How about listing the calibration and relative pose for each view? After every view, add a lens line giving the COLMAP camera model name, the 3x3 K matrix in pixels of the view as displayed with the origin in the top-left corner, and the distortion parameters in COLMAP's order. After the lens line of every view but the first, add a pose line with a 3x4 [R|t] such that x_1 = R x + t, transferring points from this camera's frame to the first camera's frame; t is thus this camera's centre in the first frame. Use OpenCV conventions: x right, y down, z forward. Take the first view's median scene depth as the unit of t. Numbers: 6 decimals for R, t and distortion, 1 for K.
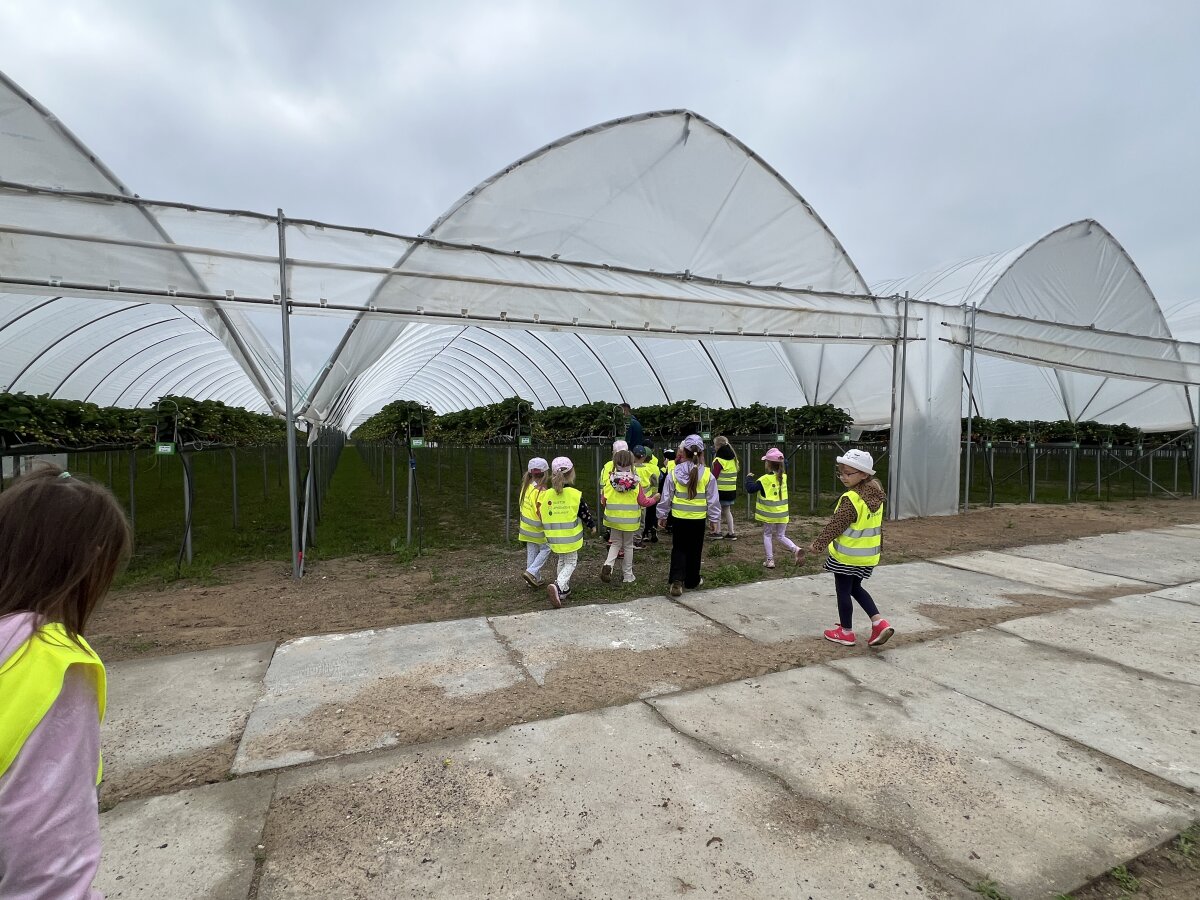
lens RADIAL K [[569.3, 0, 598.7], [0, 569.3, 445.5], [0, 0, 1]] dist [-0.007826, 0.000415]
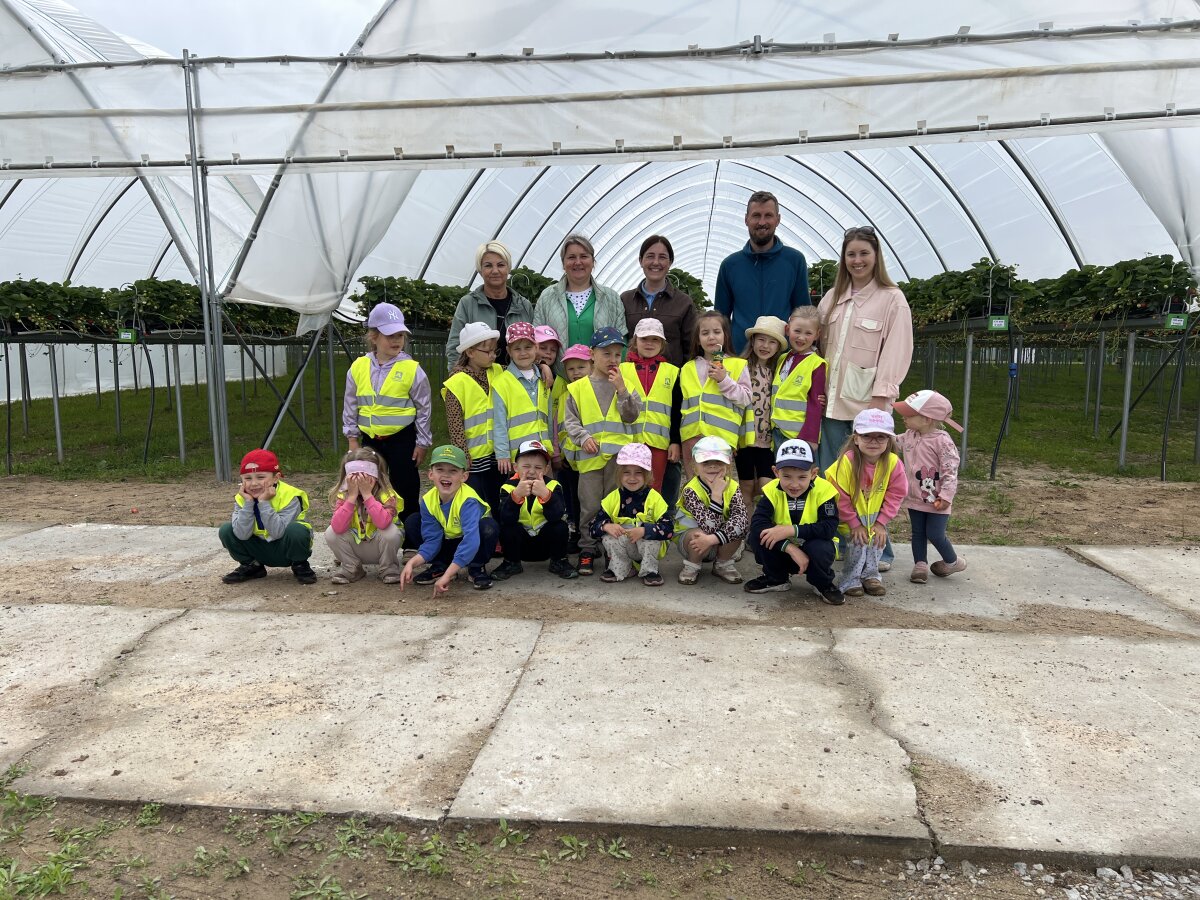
lens RADIAL K [[911.6, 0, 602.1], [0, 911.6, 451.1], [0, 0, 1]] dist [0.037279, -0.041987]
pose [[0.866123, 0.056856, -0.496586, 0.648545], [-0.007714, 0.994912, 0.100456, 0.035171], [0.499771, -0.083177, 0.862155, 0.070331]]
